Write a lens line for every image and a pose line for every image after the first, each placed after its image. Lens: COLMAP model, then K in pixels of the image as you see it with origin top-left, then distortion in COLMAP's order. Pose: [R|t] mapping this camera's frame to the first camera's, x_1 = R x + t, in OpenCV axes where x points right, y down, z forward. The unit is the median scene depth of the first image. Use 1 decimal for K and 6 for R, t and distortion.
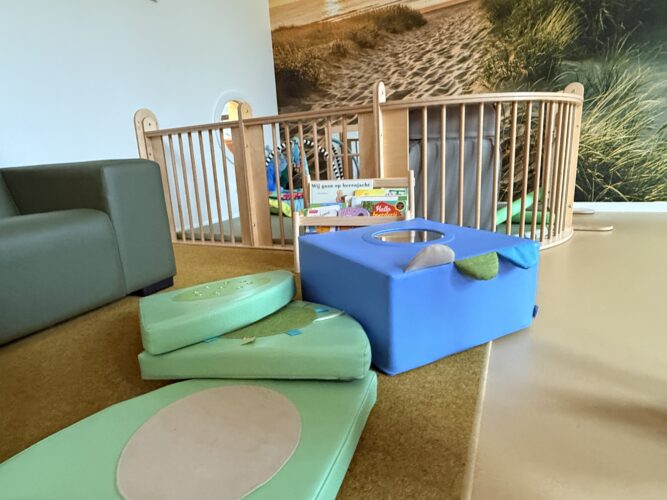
lens RADIAL K [[381.7, 0, 327.4], [0, 381.7, 247.8], [0, 0, 1]] dist [-0.002198, 0.003340]
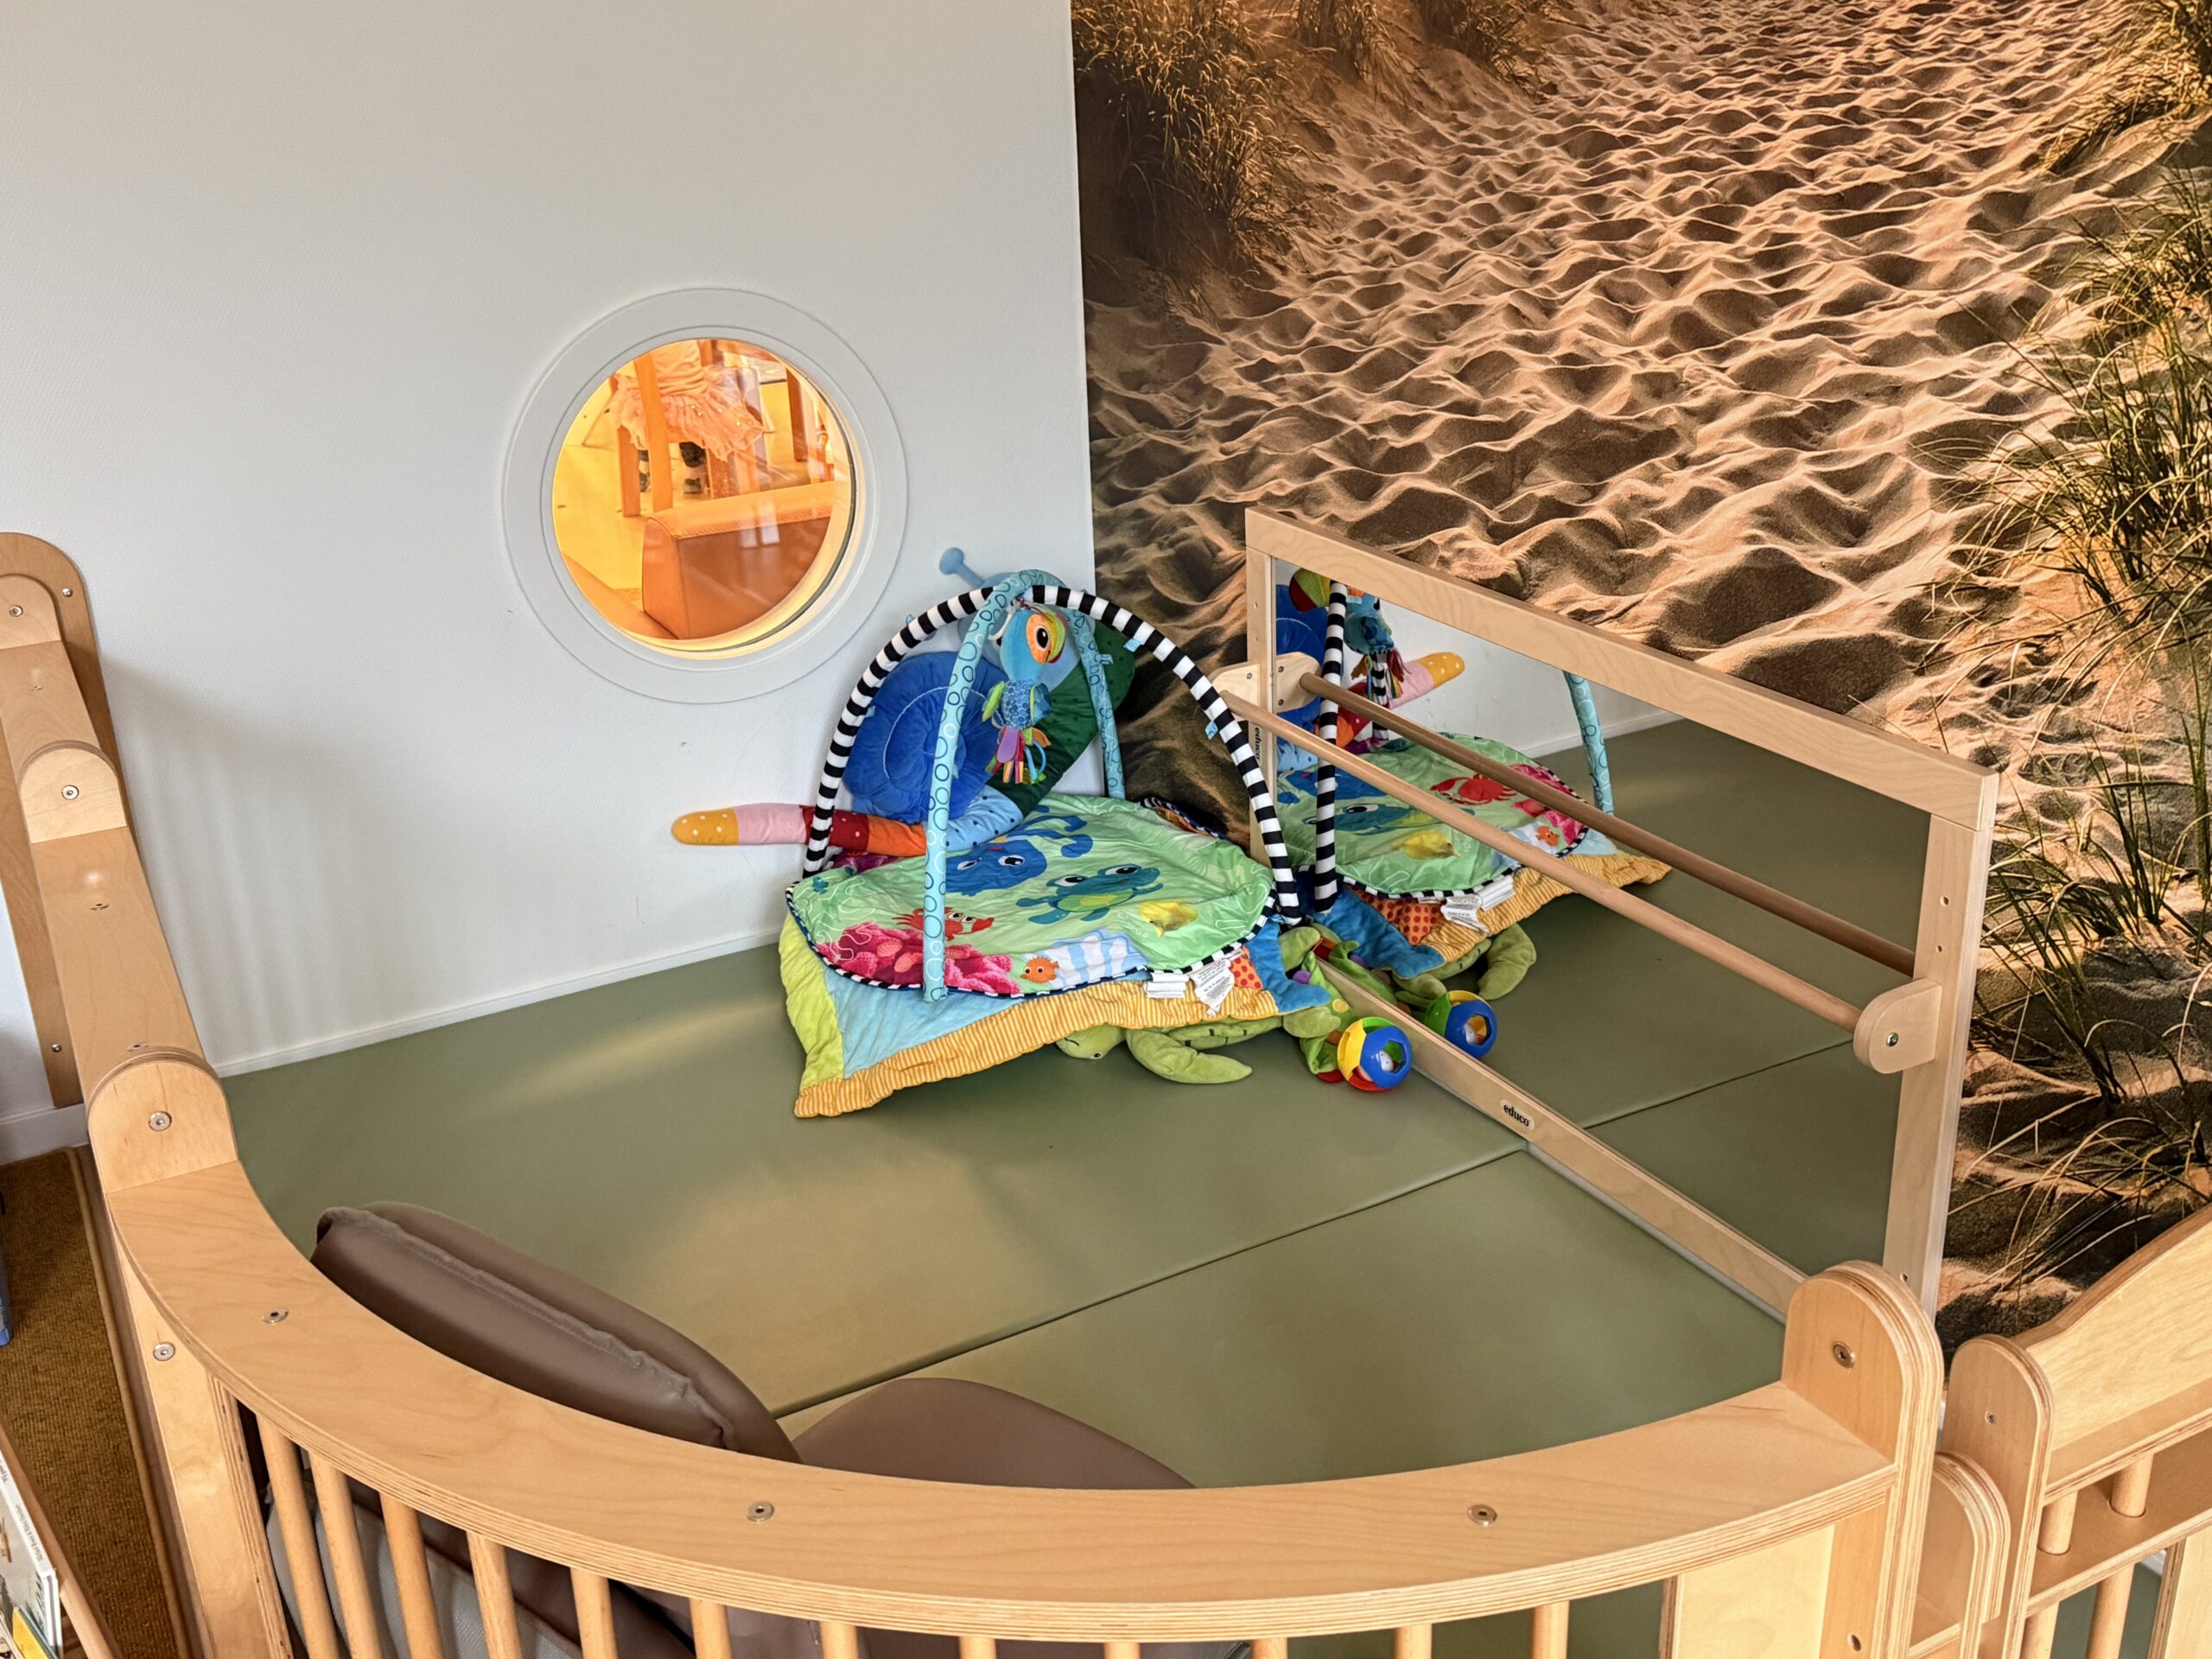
lens RADIAL K [[2195.0, 0, 1106.3], [0, 2195.0, 836.3], [0, 0, 1]] dist [0.055318, 0.000000]
pose [[0.817797, 0.231933, -0.526703, 0.506654], [-0.115191, 0.962644, 0.245045, -0.454817], [0.563861, -0.139726, 0.813964, 0.262647]]
